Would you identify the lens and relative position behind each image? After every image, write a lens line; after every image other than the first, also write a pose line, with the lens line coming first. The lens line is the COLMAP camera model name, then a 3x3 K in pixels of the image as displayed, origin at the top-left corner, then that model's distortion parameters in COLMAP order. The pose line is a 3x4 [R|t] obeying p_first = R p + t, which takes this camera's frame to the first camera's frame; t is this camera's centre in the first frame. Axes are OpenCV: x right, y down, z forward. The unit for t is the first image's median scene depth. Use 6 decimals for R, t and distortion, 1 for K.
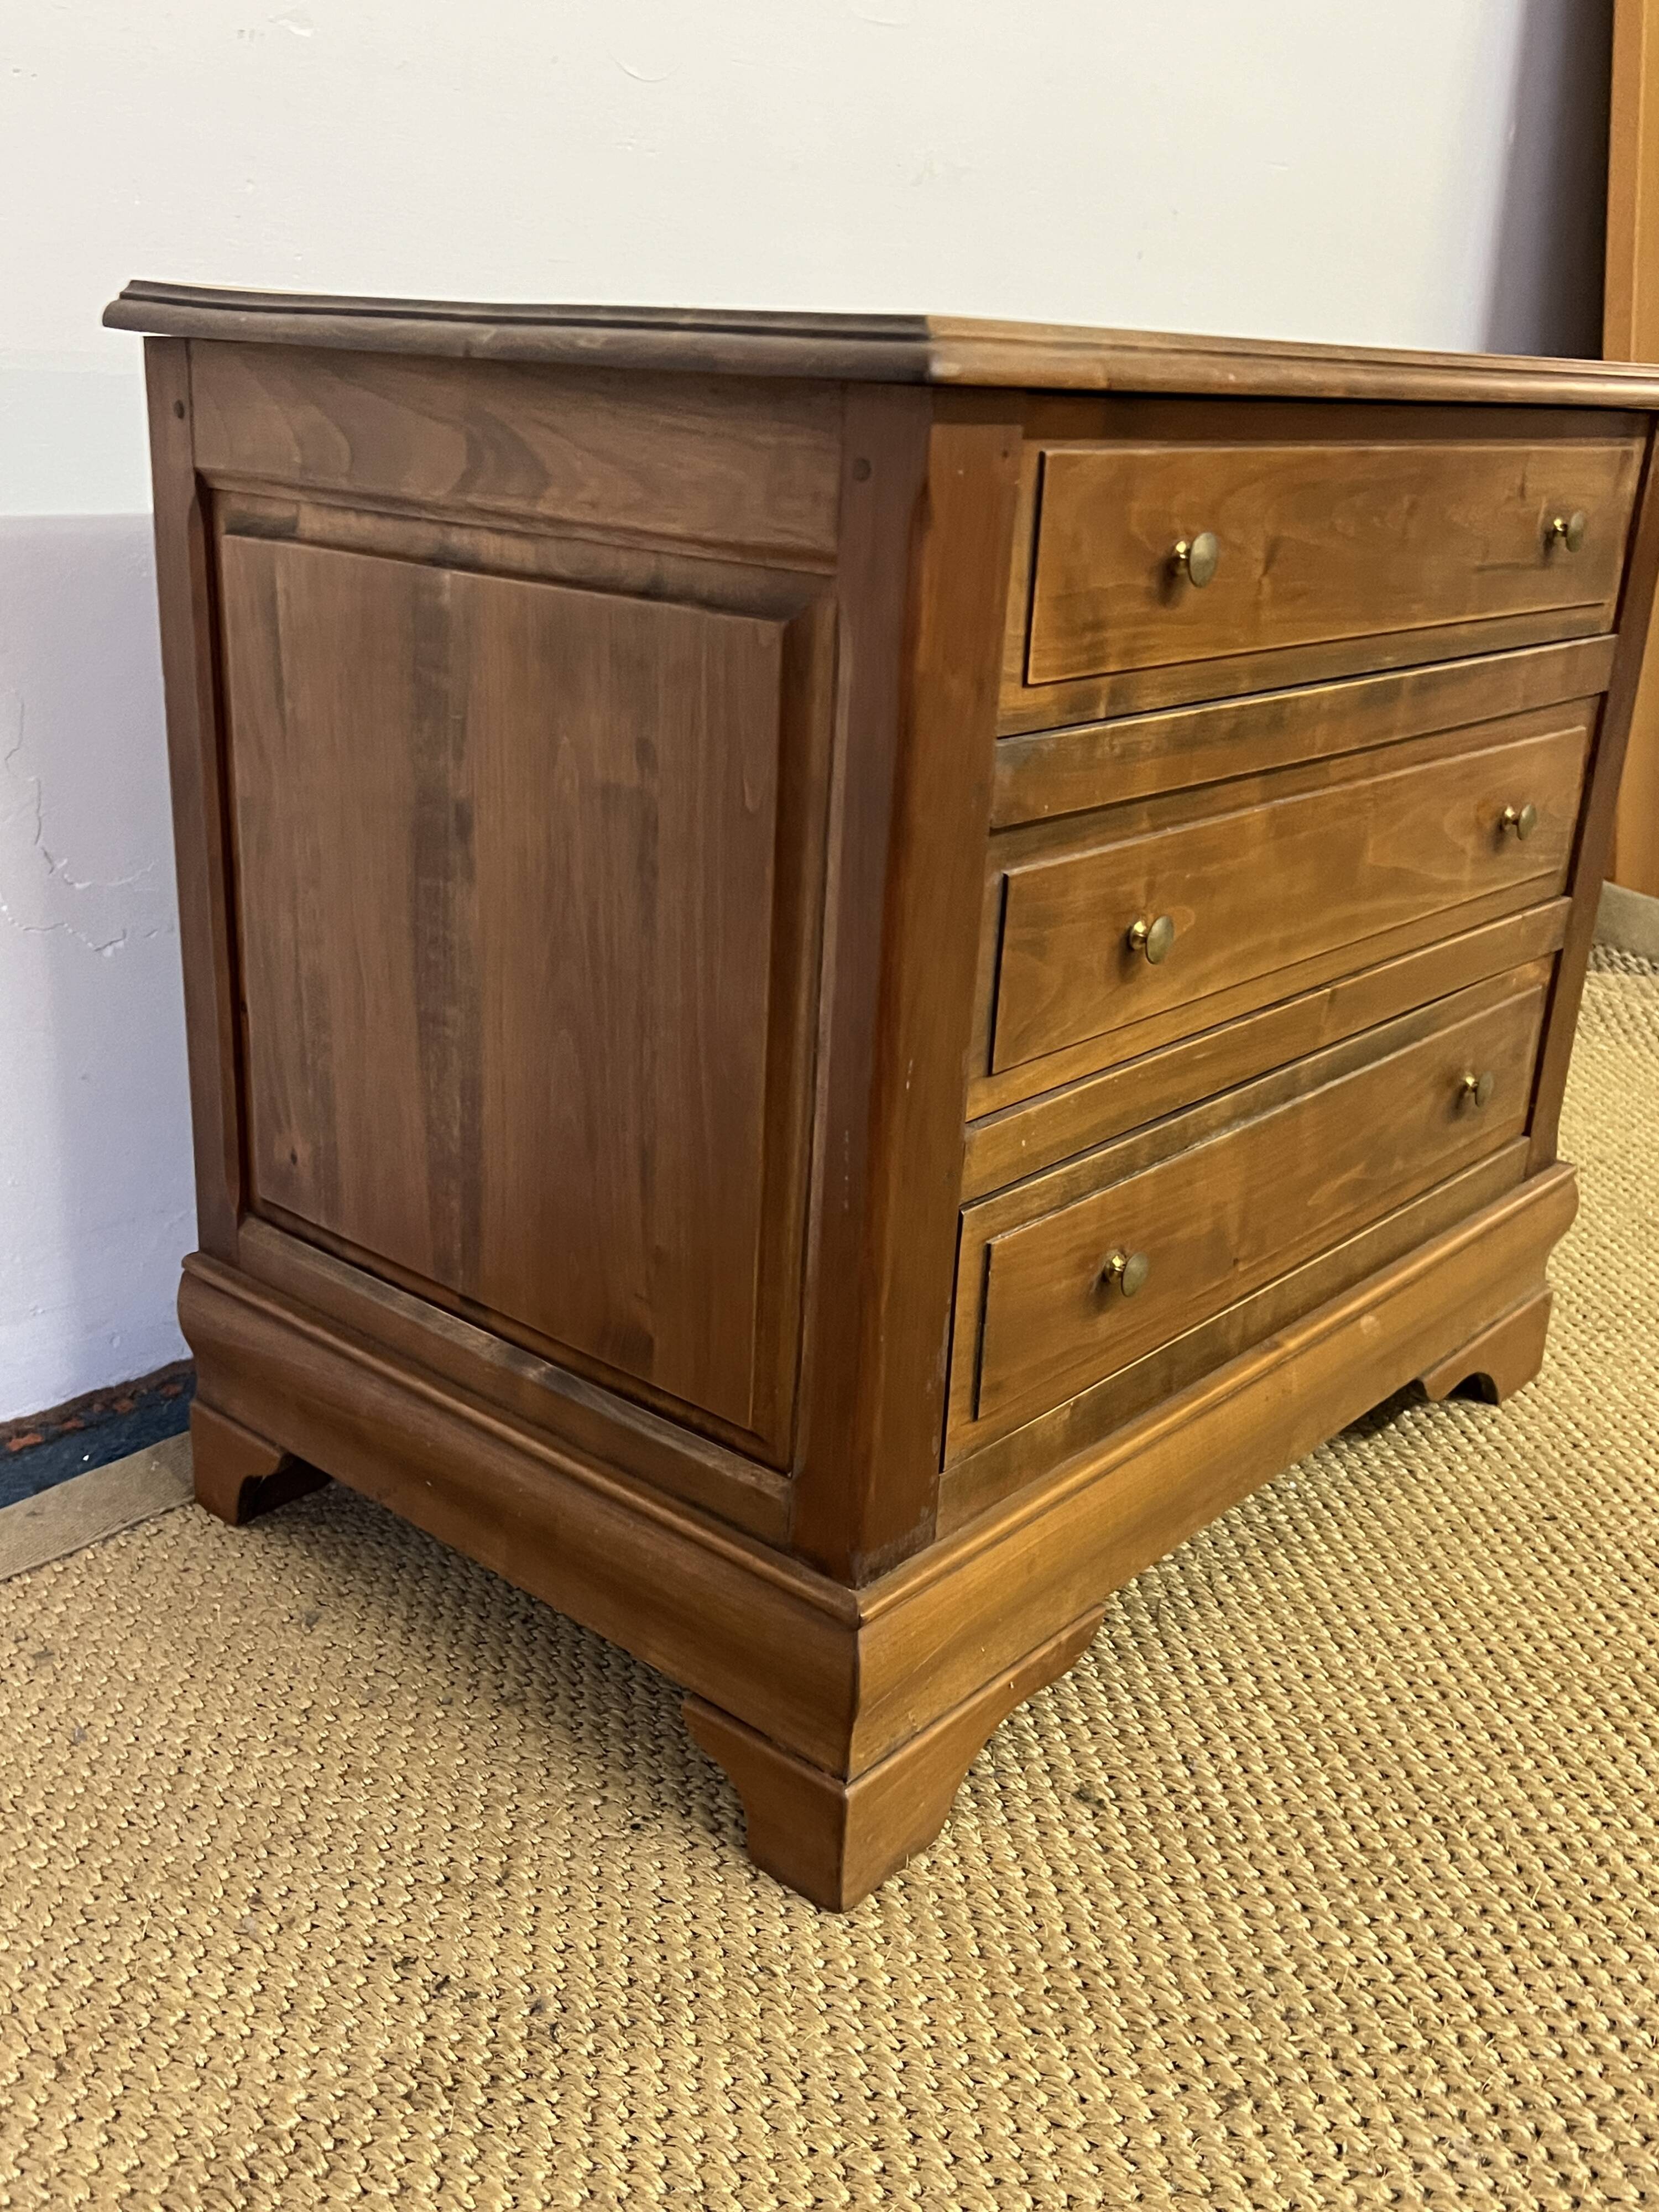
lens RADIAL K [[2083.0, 0, 811.0], [0, 2083.0, 1098.1], [0, 0, 1]] dist [0.037716, 0.000000]
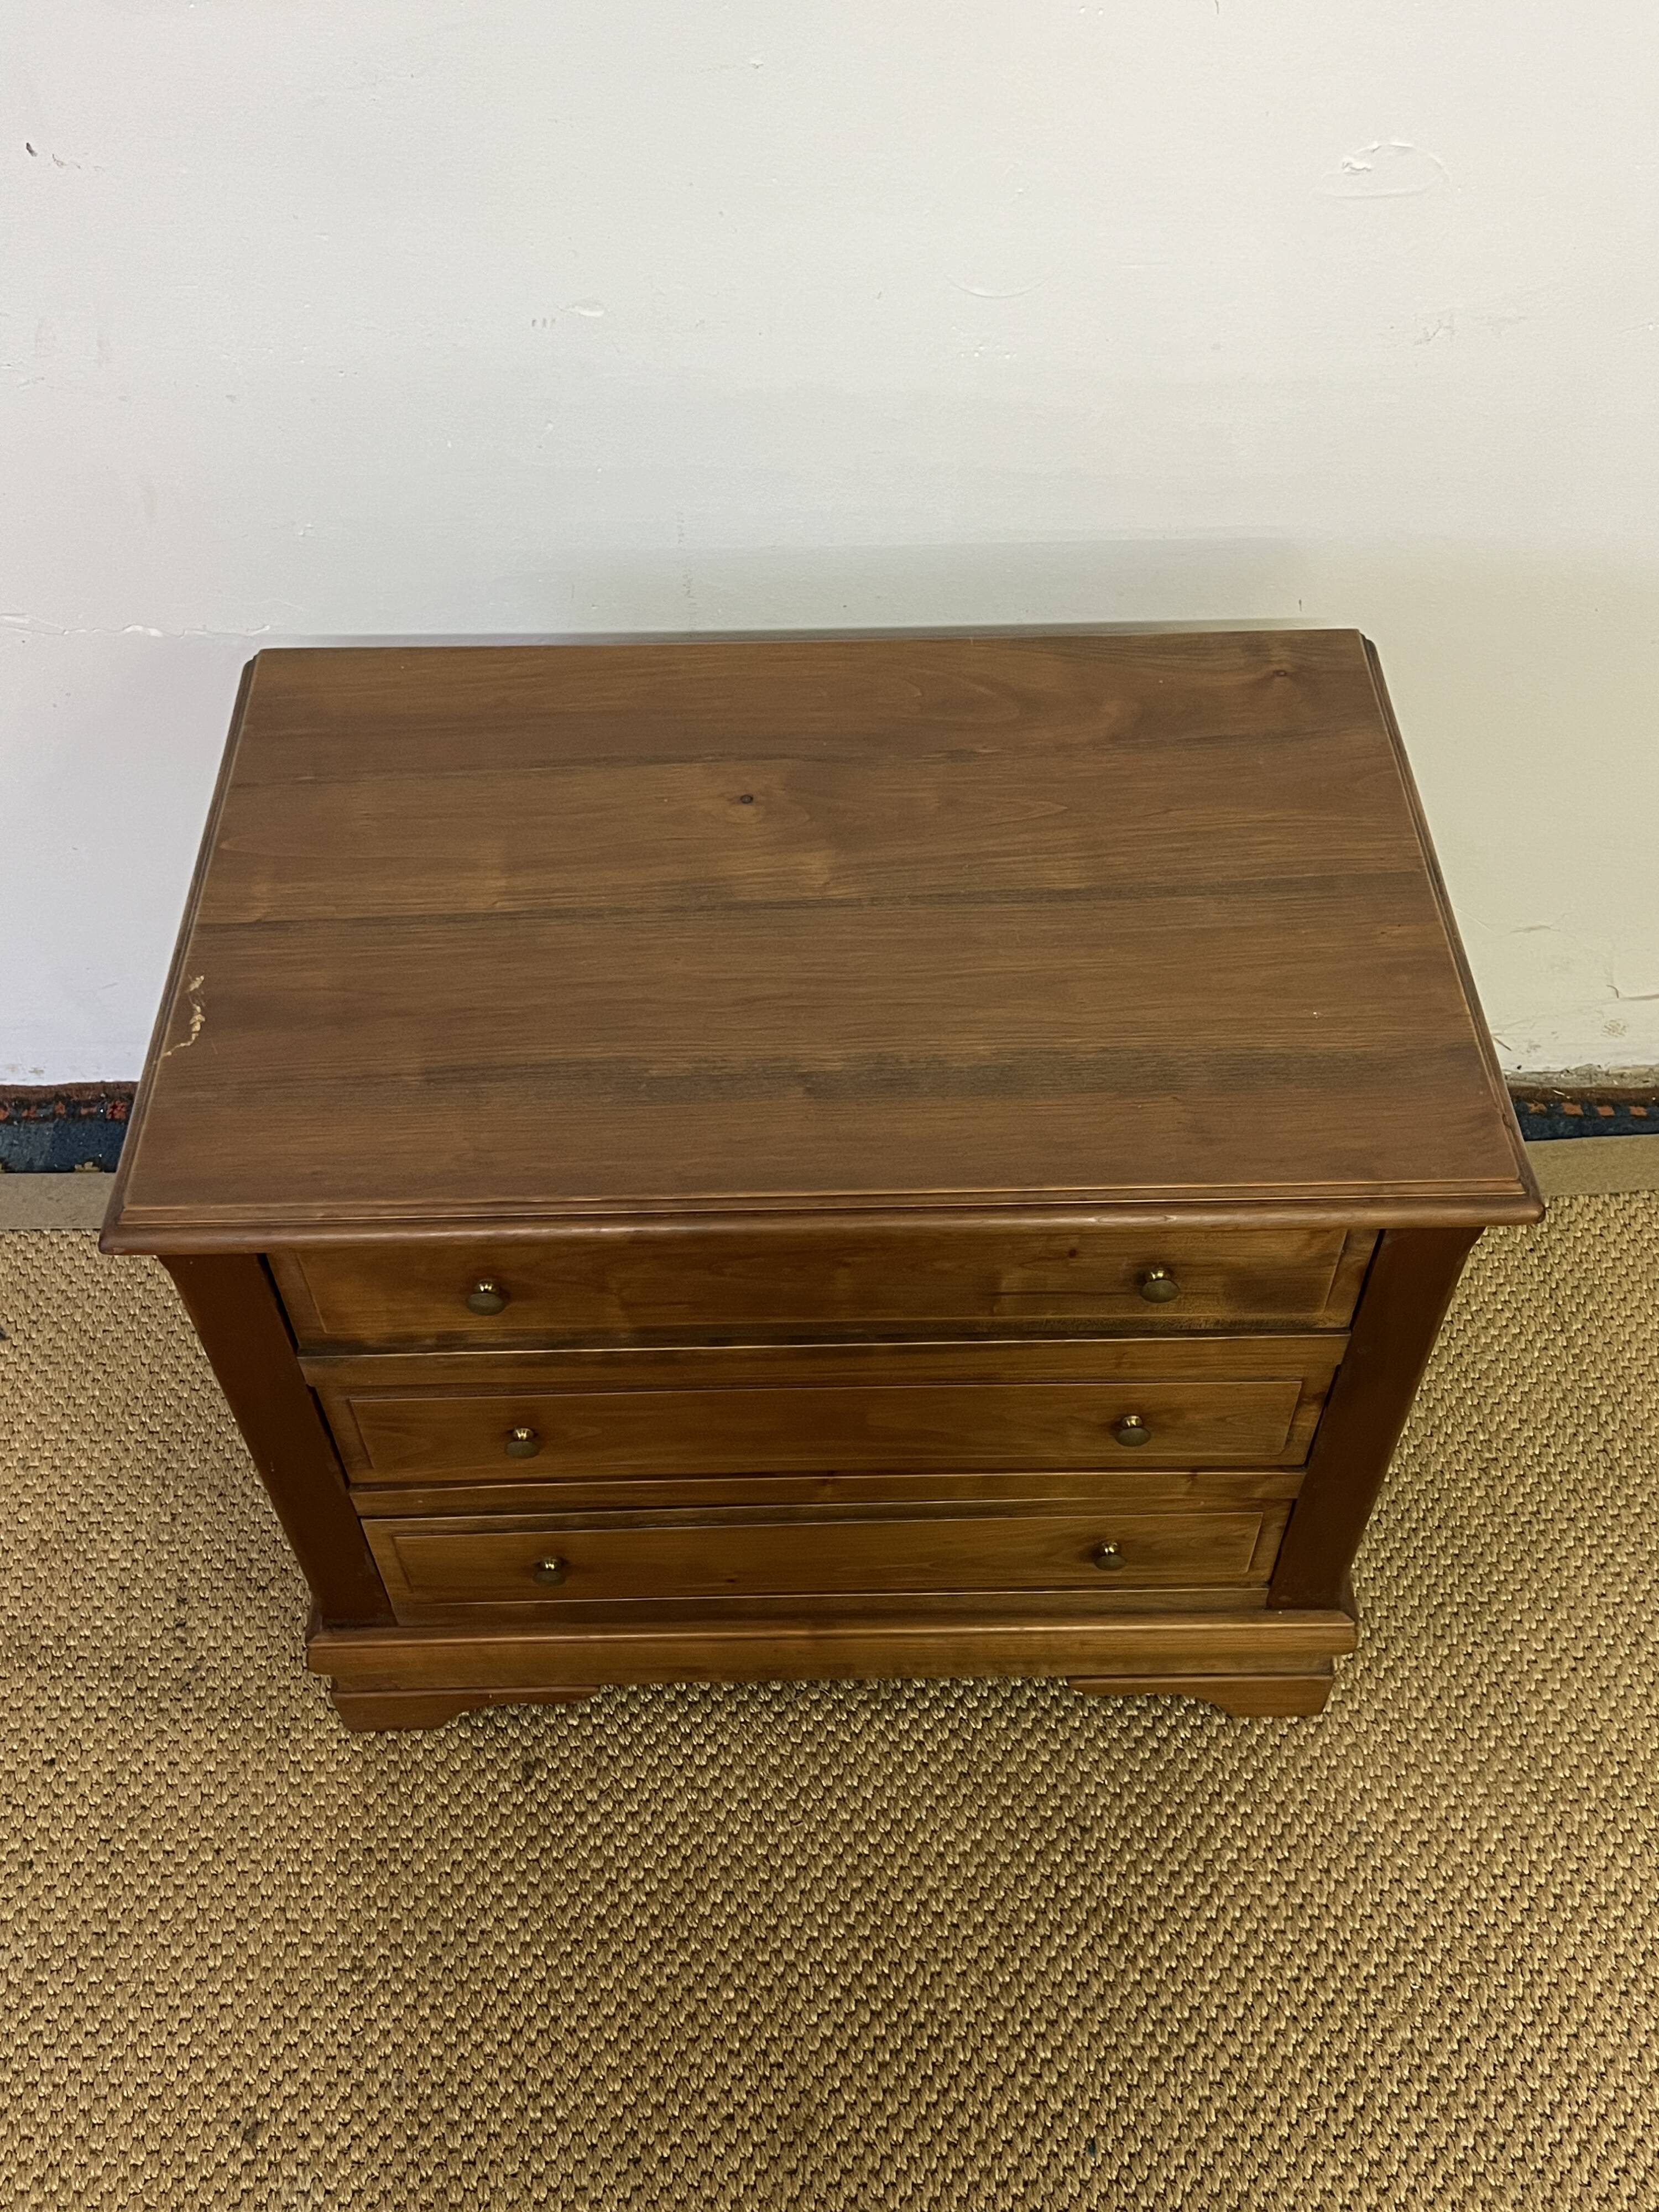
lens RADIAL K [[2083.0, 0, 829.1], [0, 2083.0, 1114.4], [0, 0, 1]] dist [0.037716, 0.000000]
pose [[0.667631, 0.534293, -0.518459, 0.895068], [-0.208654, 0.802767, 0.558595, -1.066111], [0.714655, -0.264757, 0.647434, 0.276229]]
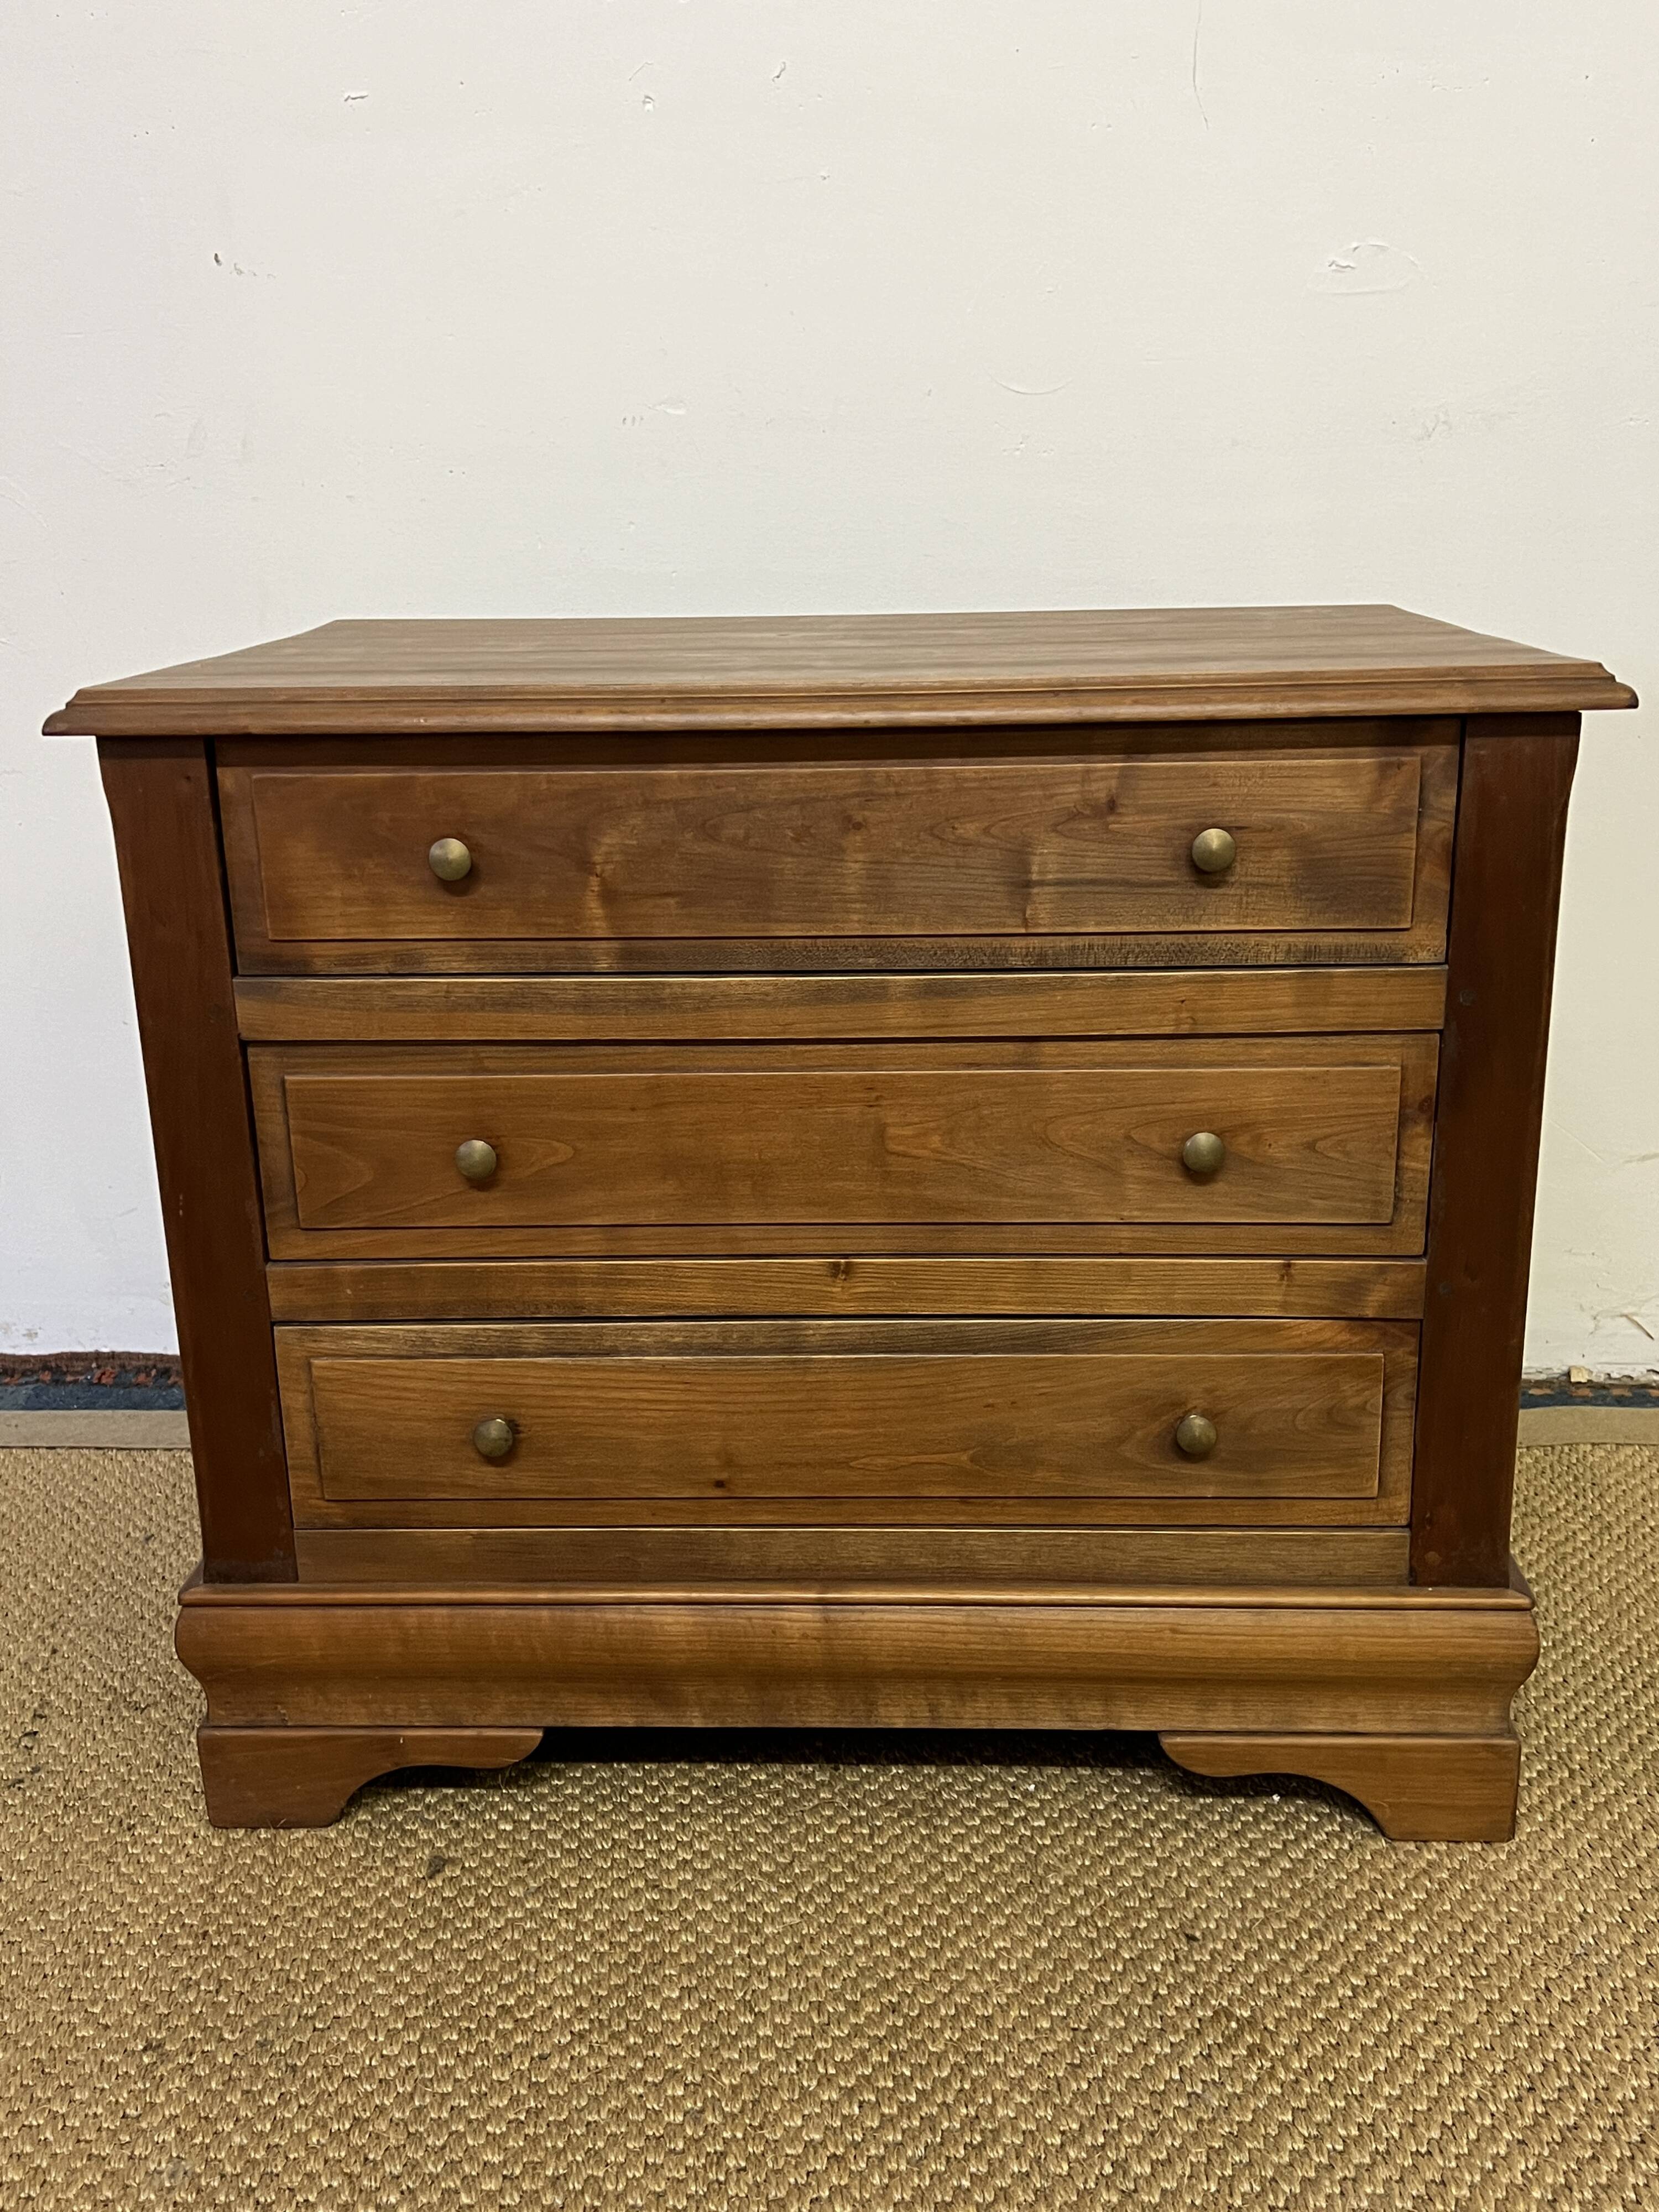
lens RADIAL K [[2083.0, 0, 842.7], [0, 2083.0, 1111.1], [0, 0, 1]] dist [0.037716, 0.000000]
pose [[0.623757, 0.169839, -0.762943, 1.174670], [-0.215512, 0.975640, 0.040992, -0.192450], [0.751320, 0.138854, 0.645164, 0.364628]]
